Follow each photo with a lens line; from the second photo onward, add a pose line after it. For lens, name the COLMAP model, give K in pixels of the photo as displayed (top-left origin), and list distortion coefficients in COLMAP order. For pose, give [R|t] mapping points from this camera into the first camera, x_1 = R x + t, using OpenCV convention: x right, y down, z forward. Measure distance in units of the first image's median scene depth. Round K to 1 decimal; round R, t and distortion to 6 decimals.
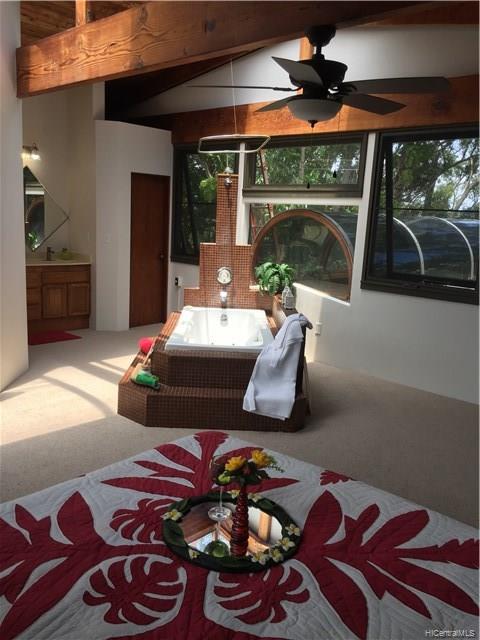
lens RADIAL K [[549.9, 0, 240.0], [0, 549.9, 320.0], [0, 0, 1]] dist [0.005954, 0.001601]
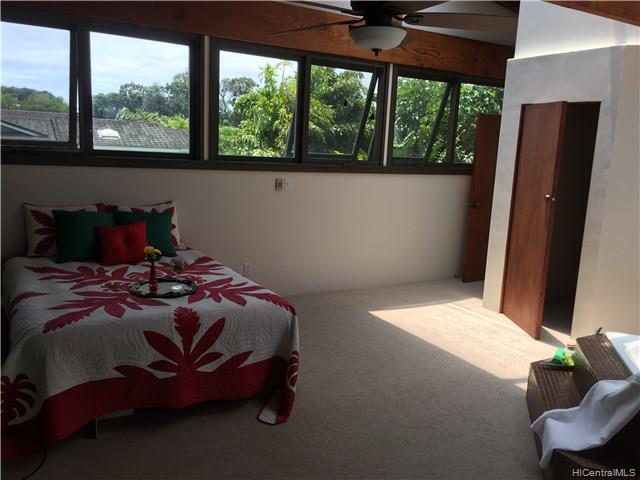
lens RADIAL K [[549.9, 0, 320.0], [0, 549.9, 240.0], [0, 0, 1]] dist [0.005954, 0.001601]
pose [[-0.271009, 0.106019, -0.956720, 1.644635], [-0.242540, 0.954326, 0.174458, -0.279264], [0.931520, 0.279322, -0.232917, 1.811778]]
